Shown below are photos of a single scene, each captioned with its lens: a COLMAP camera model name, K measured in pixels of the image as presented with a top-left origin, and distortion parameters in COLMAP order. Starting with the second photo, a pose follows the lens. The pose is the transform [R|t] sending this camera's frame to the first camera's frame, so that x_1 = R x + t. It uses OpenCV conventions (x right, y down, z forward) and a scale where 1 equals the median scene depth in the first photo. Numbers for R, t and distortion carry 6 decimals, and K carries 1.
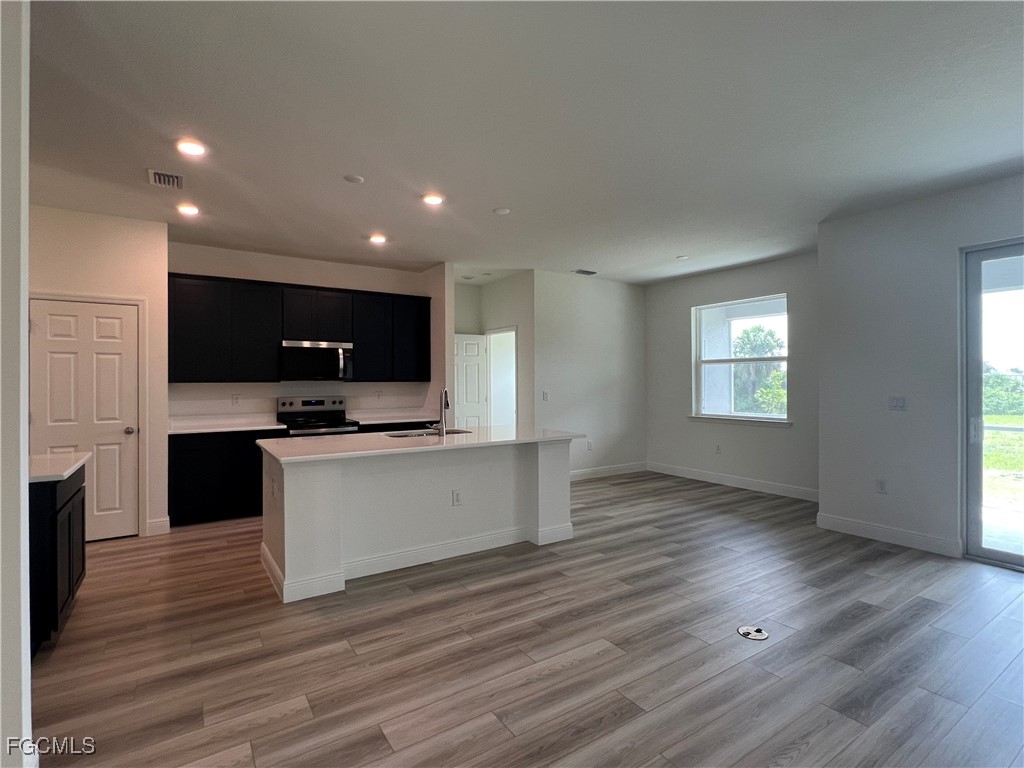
lens RADIAL K [[502.8, 0, 512.0], [0, 502.8, 384.0], [0, 0, 1]] dist [-0.006772, -0.000524]
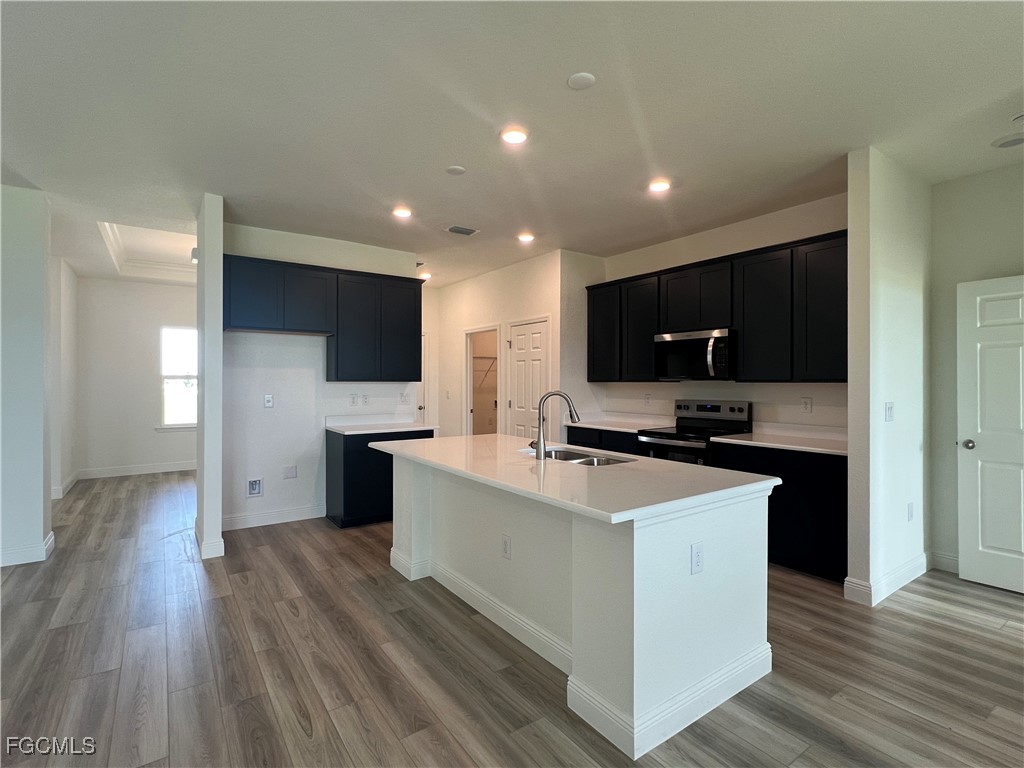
lens RADIAL K [[502.8, 0, 512.0], [0, 502.8, 384.0], [0, 0, 1]] dist [-0.006772, -0.000524]
pose [[0.019915, 0.008985, -0.999761, 0.651272], [-0.007528, 0.999933, 0.008837, -0.009307], [0.999773, 0.007351, 0.019982, 1.089990]]
